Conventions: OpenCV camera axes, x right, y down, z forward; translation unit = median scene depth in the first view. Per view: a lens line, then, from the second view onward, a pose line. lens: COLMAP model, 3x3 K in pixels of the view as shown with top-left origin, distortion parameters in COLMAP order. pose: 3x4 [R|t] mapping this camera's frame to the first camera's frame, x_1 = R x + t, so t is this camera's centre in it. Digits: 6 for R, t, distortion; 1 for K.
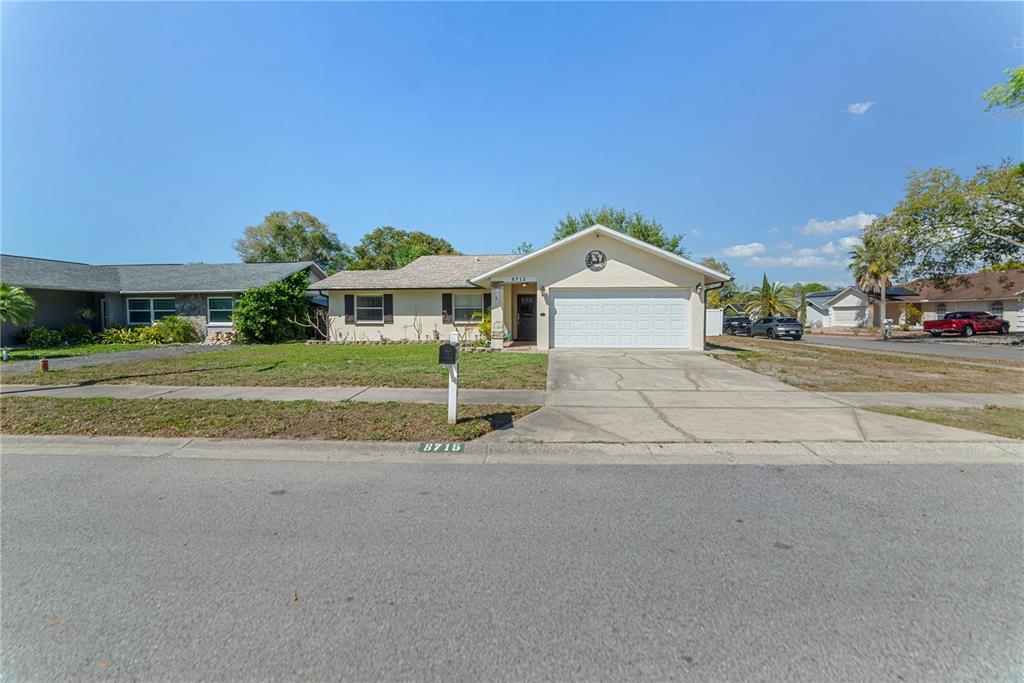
lens RADIAL K [[399.6, 0, 515.9], [0, 399.6, 329.8], [0, 0, 1]] dist [-0.009564, 0.000323]
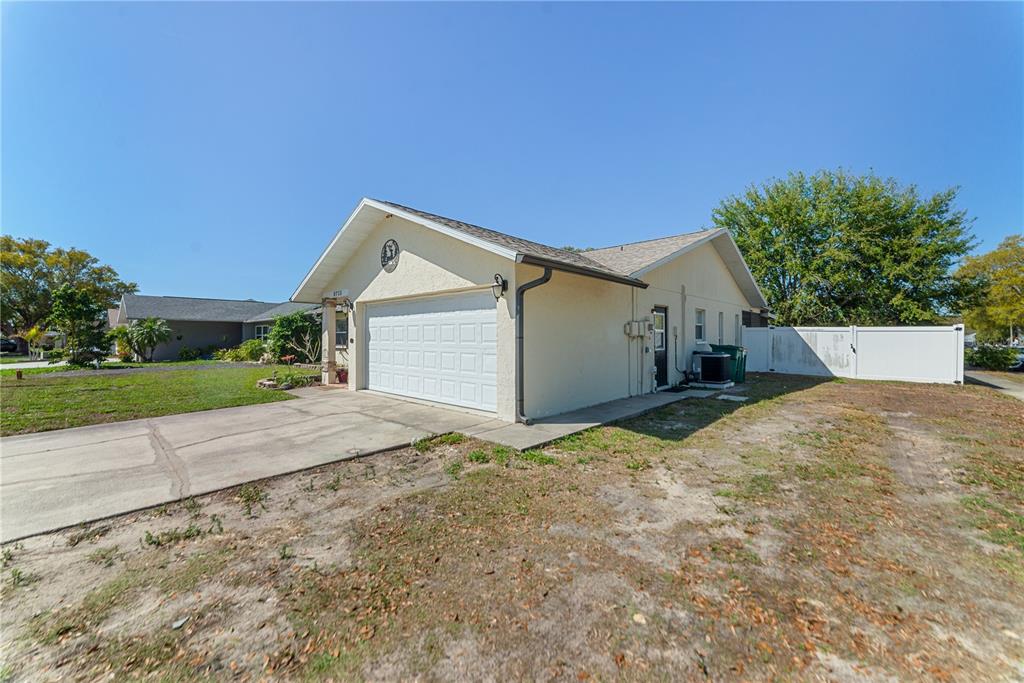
lens RADIAL K [[399.6, 0, 515.9], [0, 399.6, 329.8], [0, 0, 1]] dist [-0.009564, 0.000323]
pose [[0.777548, -0.008500, -0.628766, 0.595409], [-0.022985, 0.998856, -0.041927, -0.027761], [0.628404, 0.047052, 0.776463, 0.513302]]
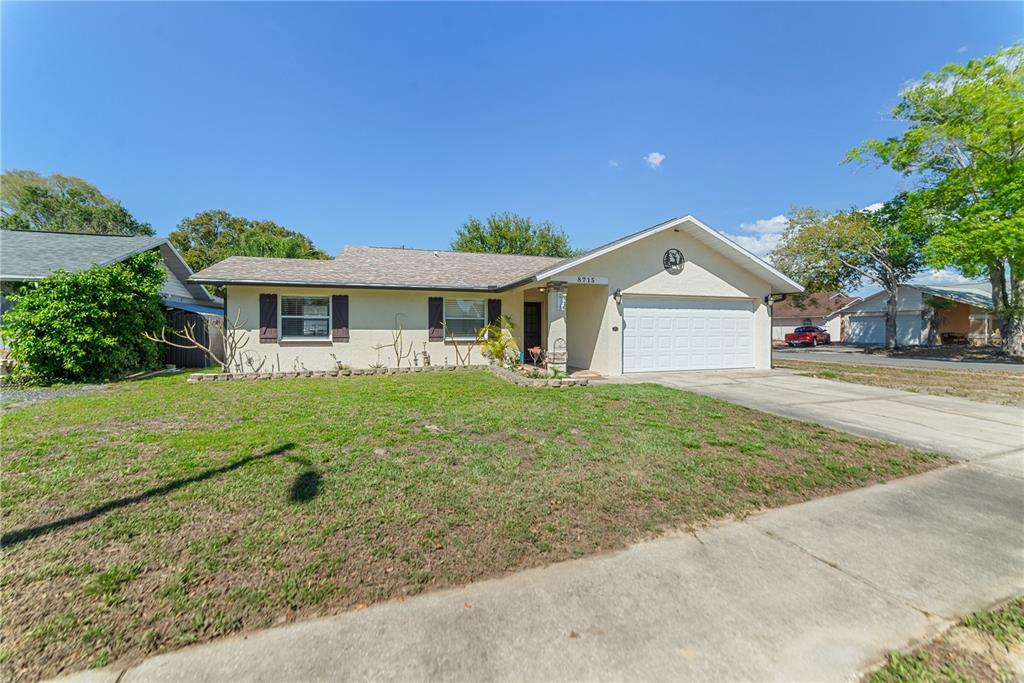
lens RADIAL K [[399.6, 0, 515.9], [0, 399.6, 329.8], [0, 0, 1]] dist [-0.009564, 0.000323]
pose [[0.925829, 0.002502, 0.377935, -0.307616], [0.008387, 0.999596, -0.027163, -0.015064], [-0.377850, 0.028318, 0.925434, 0.312853]]
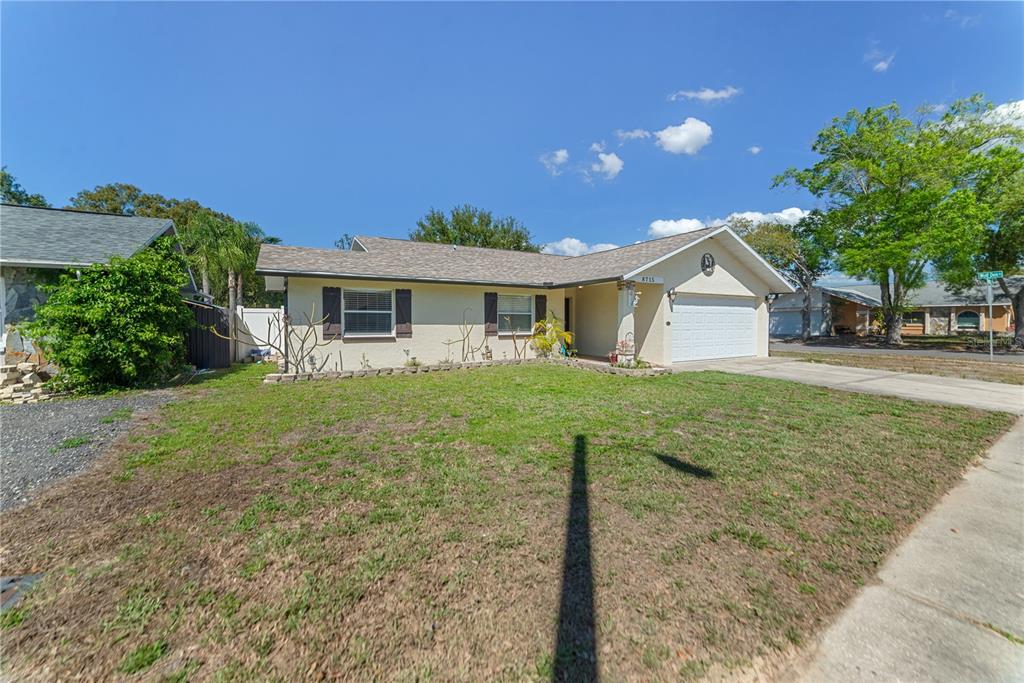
lens RADIAL K [[399.6, 0, 515.9], [0, 399.6, 329.8], [0, 0, 1]] dist [-0.009564, 0.000323]
pose [[0.823438, -0.009345, 0.567329, -0.538674], [0.016878, 0.999825, -0.008028, -0.019487], [-0.567155, 0.016186, 0.823452, 0.401441]]
